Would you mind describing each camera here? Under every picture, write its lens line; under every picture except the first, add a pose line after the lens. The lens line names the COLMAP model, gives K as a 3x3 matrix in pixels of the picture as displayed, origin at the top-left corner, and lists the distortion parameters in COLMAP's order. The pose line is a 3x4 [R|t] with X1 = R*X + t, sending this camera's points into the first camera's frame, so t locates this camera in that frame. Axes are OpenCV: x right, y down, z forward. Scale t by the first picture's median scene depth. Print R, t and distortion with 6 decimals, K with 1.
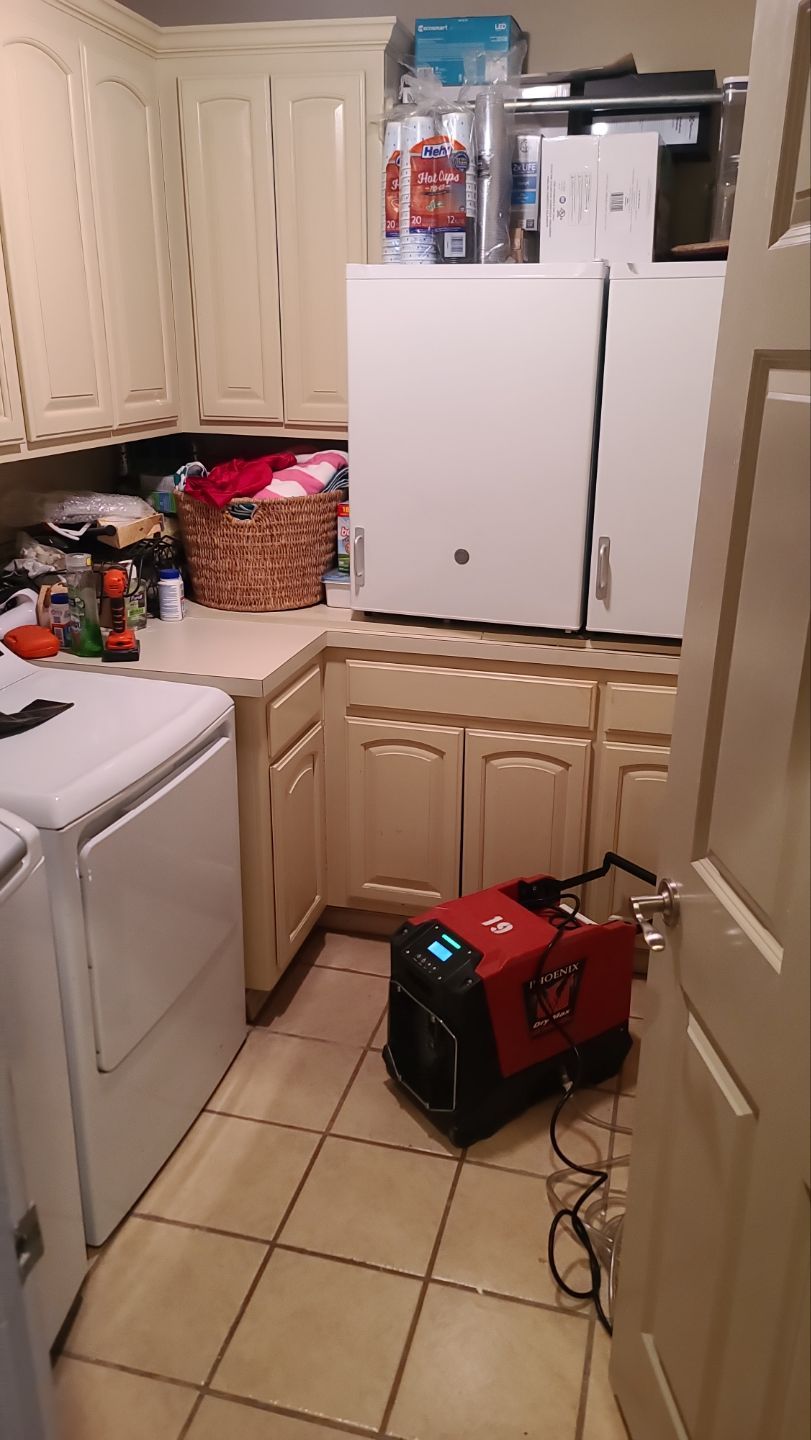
lens RADIAL K [[1055.7, 0, 411.1], [0, 1055.7, 724.8], [0, 0, 1]] dist [0.070739, -0.048122]
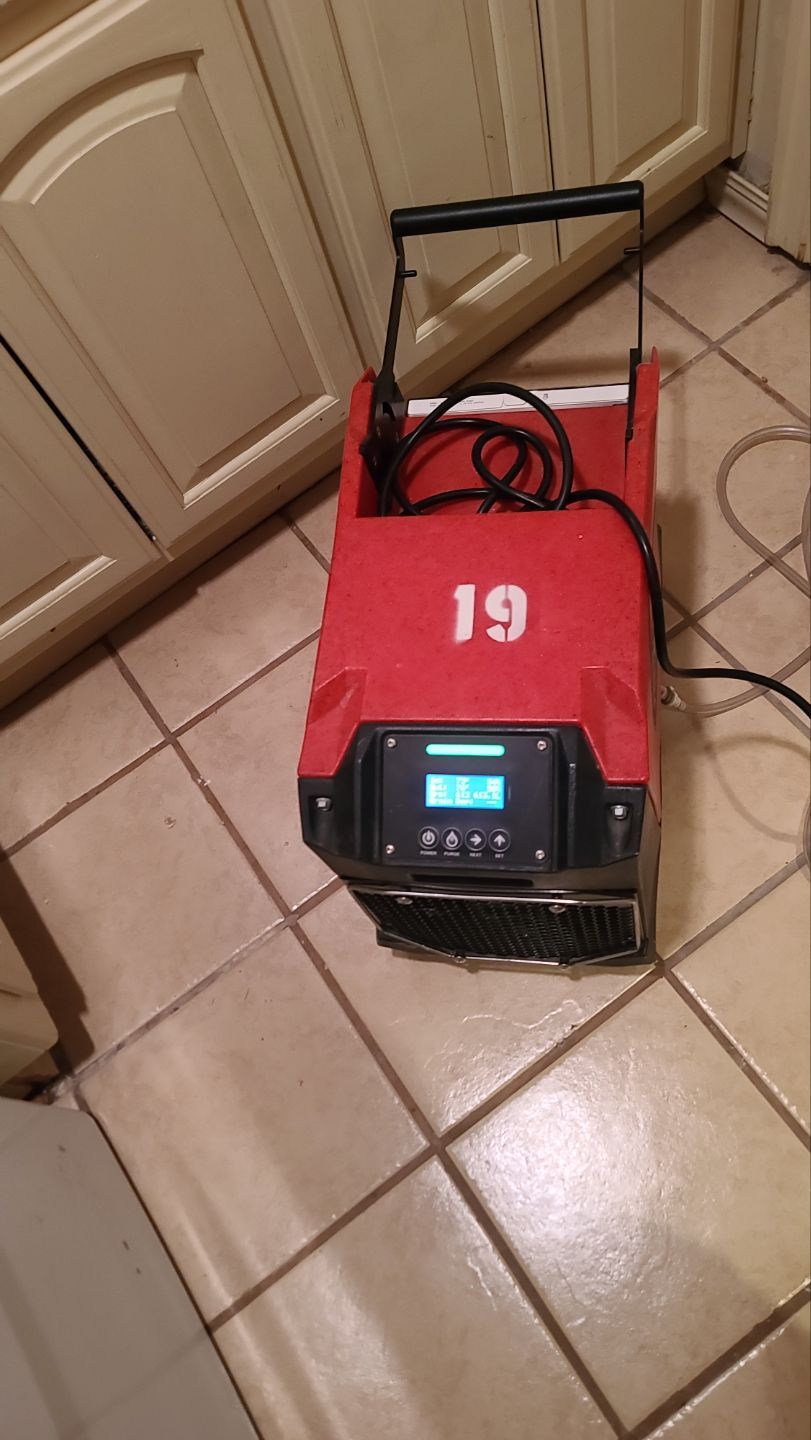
lens RADIAL K [[1055.7, 0, 435.8], [0, 1055.7, 735.9], [0, 0, 1]] dist [0.070739, -0.048122]
pose [[0.627635, -0.753908, 0.194158, -0.032971], [0.443986, 0.551496, 0.706207, -0.054933], [-0.639493, -0.357037, 0.680862, 0.713592]]
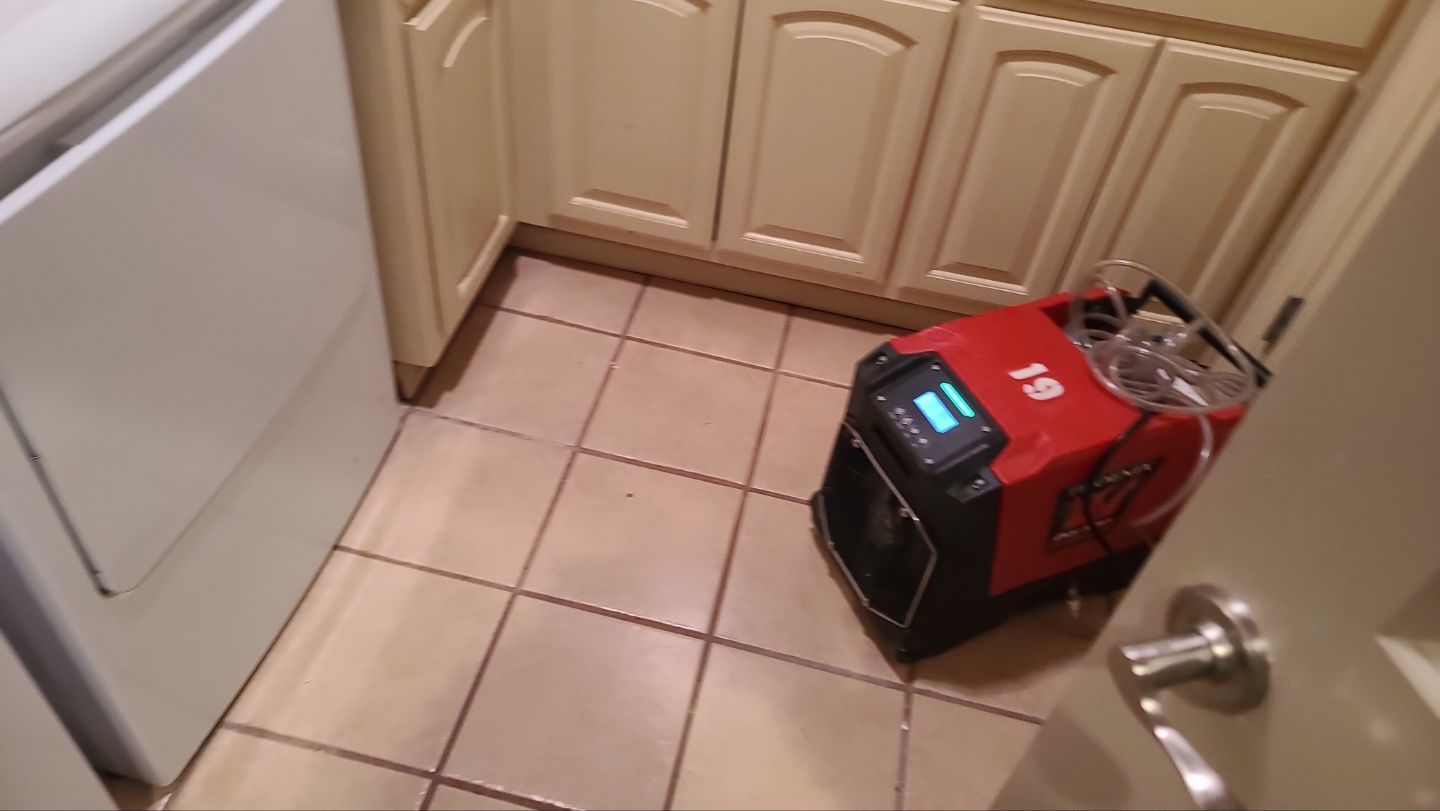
lens RADIAL K [[1055.7, 0, 719.7], [0, 1055.7, 408.7], [0, 0, 1]] dist [0.070739, -0.048122]
pose [[0.994457, 0.029039, 0.101050, -0.020015], [-0.070087, 0.899508, 0.431247, -0.032438], [-0.078372, -0.435939, 0.896557, 0.400669]]
